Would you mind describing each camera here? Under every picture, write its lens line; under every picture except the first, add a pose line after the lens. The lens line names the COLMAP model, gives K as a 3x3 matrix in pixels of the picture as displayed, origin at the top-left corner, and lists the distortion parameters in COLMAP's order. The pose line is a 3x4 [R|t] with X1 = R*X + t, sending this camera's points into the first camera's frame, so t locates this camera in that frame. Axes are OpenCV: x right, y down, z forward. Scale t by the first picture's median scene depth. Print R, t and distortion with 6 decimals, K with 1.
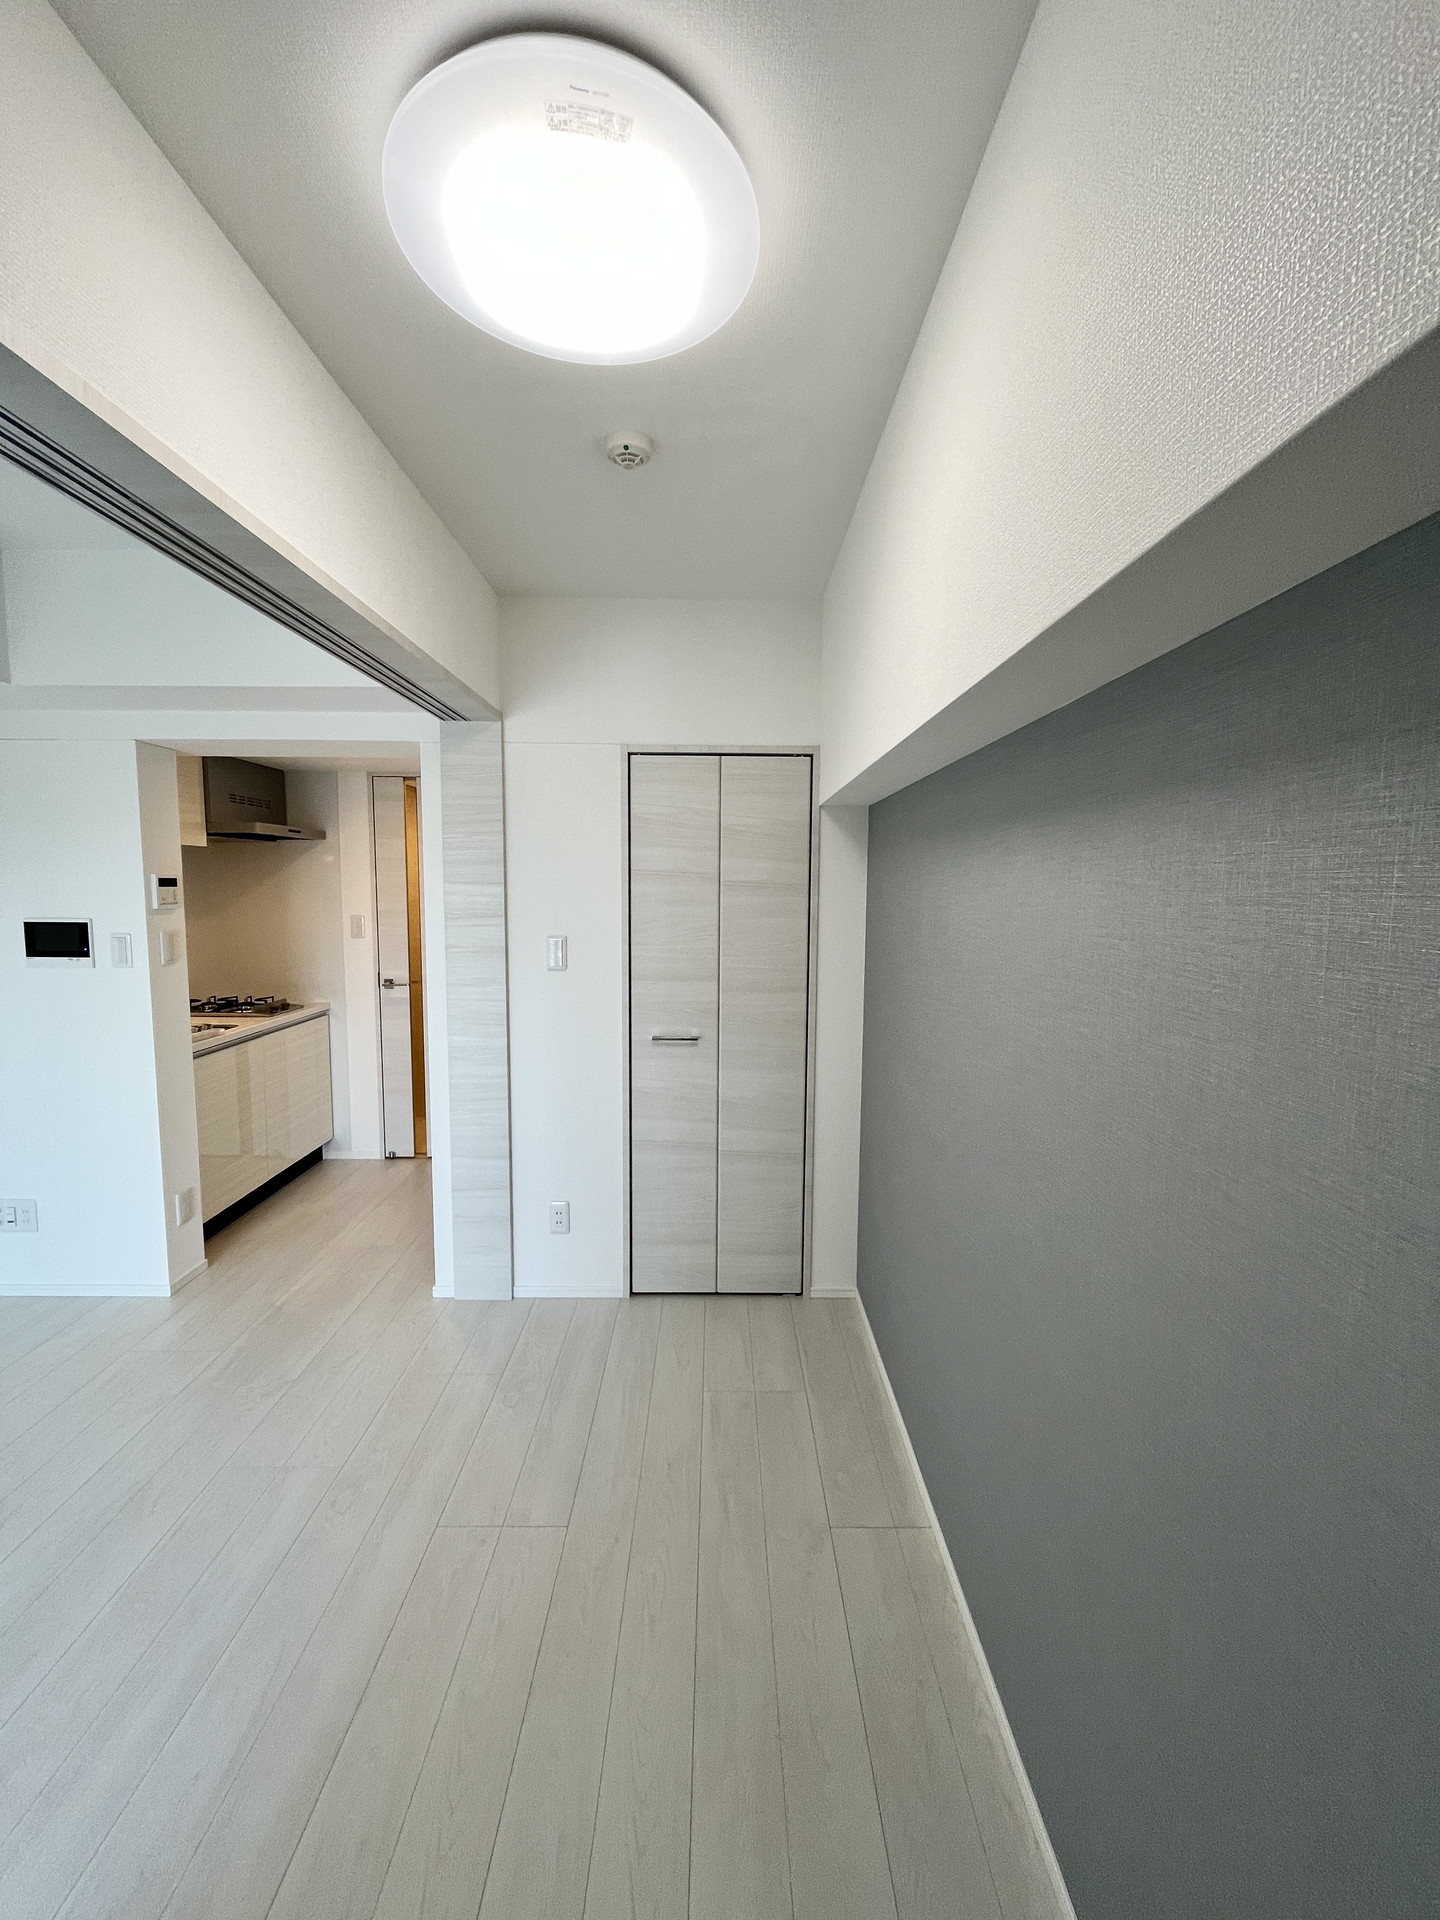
lens RADIAL K [[782.7, 0, 717.6], [0, 782.7, 959.7], [0, 0, 1]] dist [0.000179, -0.000529]
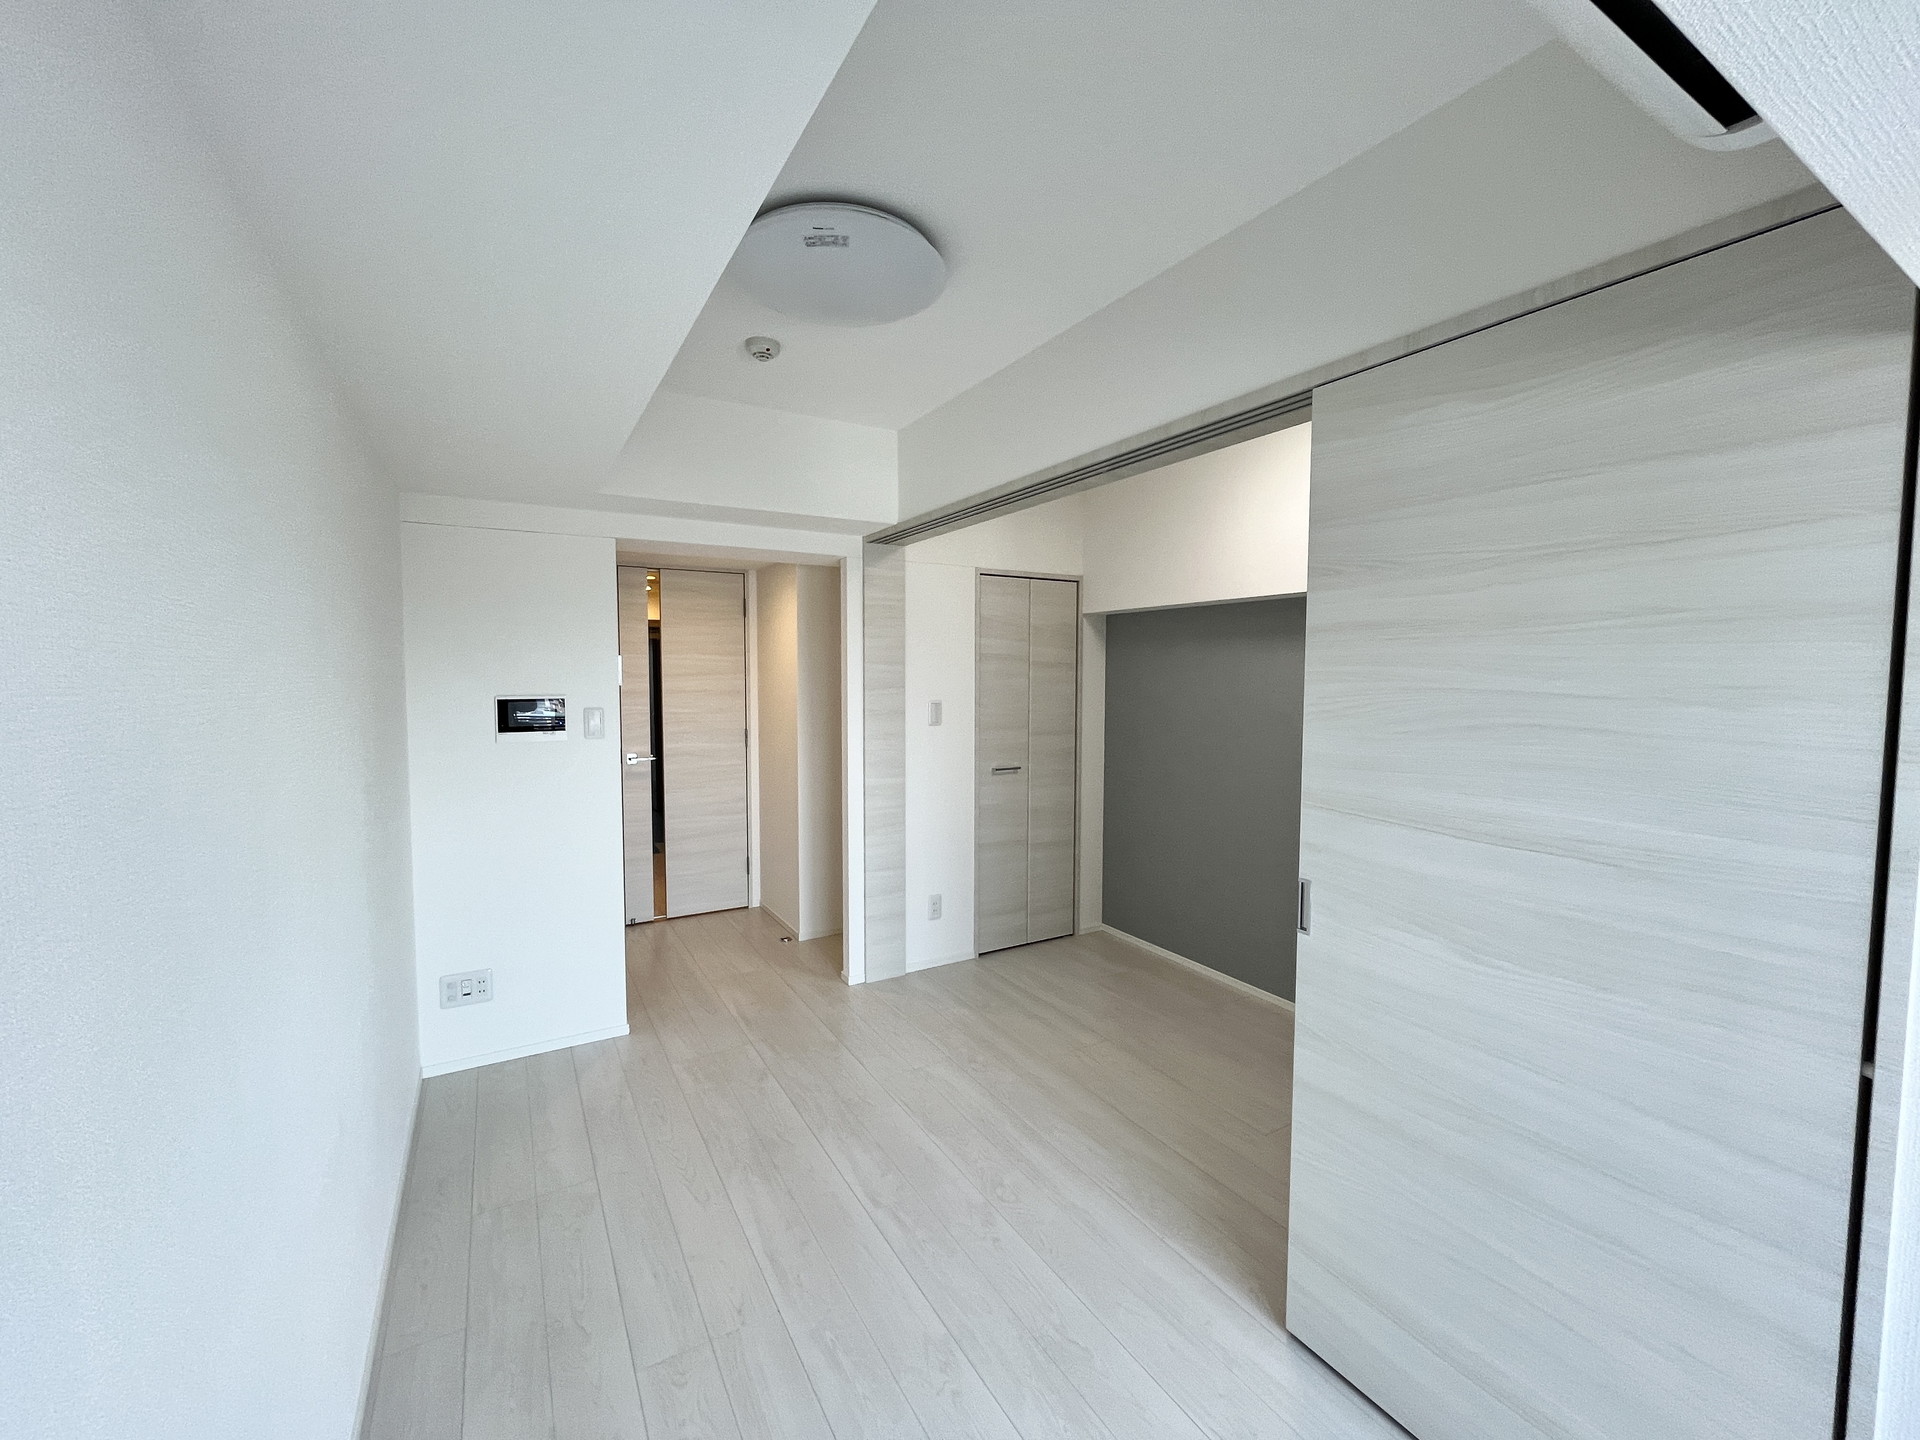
lens RADIAL K [[782.7, 0, 957.8], [0, 782.7, 720.6], [0, 0, 1]] dist [0.000179, -0.000529]
pose [[0.863629, -0.037541, 0.502728, -0.838626], [0.053413, 0.998424, -0.017200, 0.029927], [-0.501291, 0.041707, 0.864273, -0.214323]]
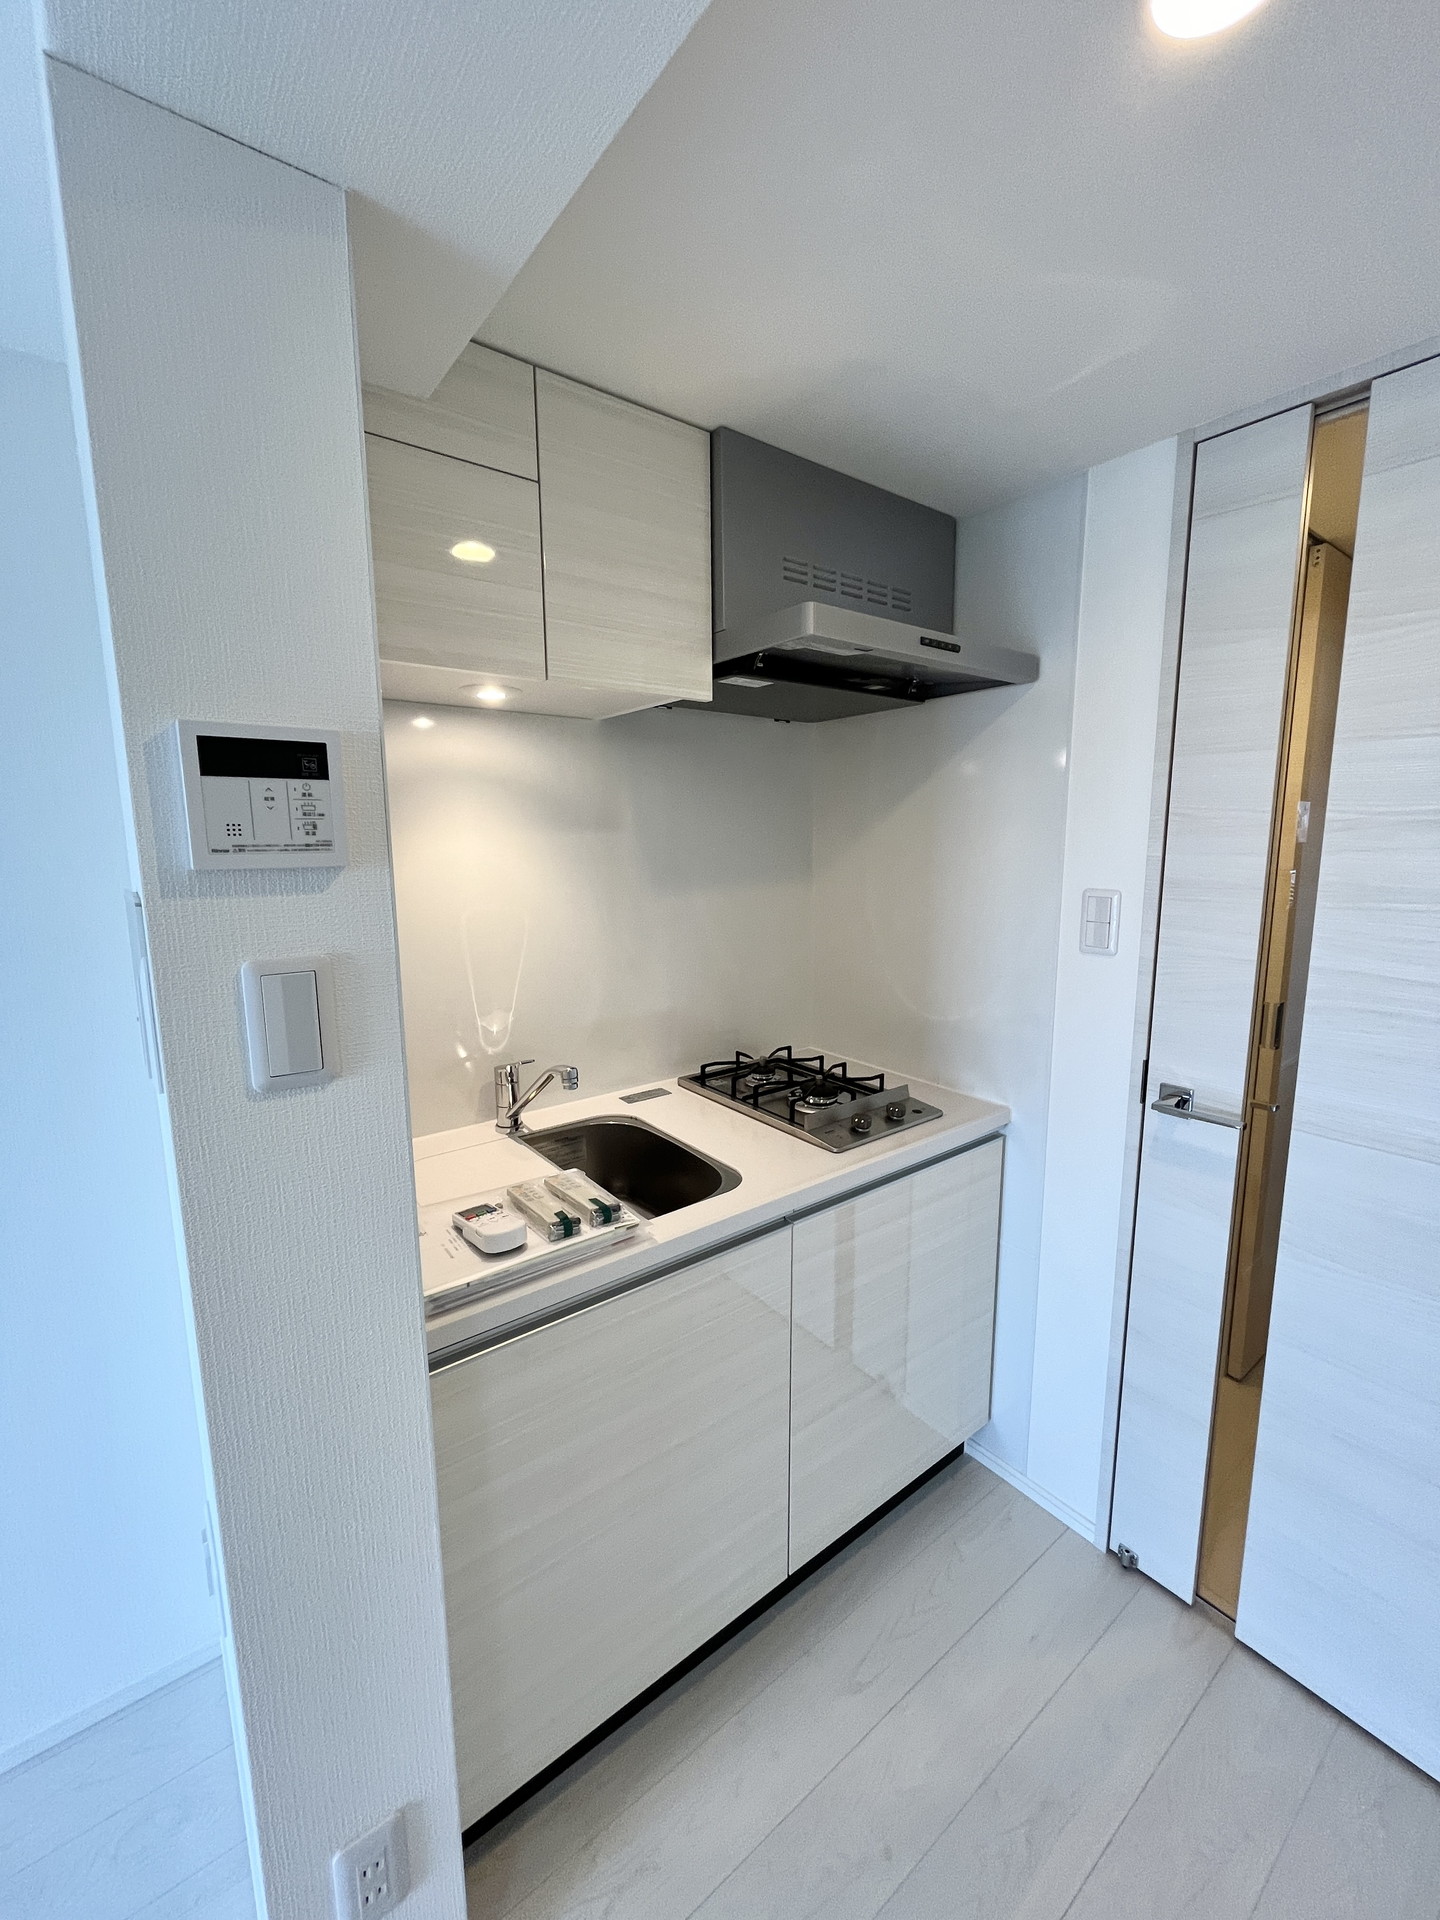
lens RADIAL K [[782.7, 0, 717.6], [0, 782.7, 959.7], [0, 0, 1]] dist [0.000179, -0.000529]
pose [[0.607995, 0.110510, -0.786212, -0.418824], [-0.063894, 0.993864, 0.090286, -0.067474], [0.791366, -0.004659, 0.611325, 0.951777]]
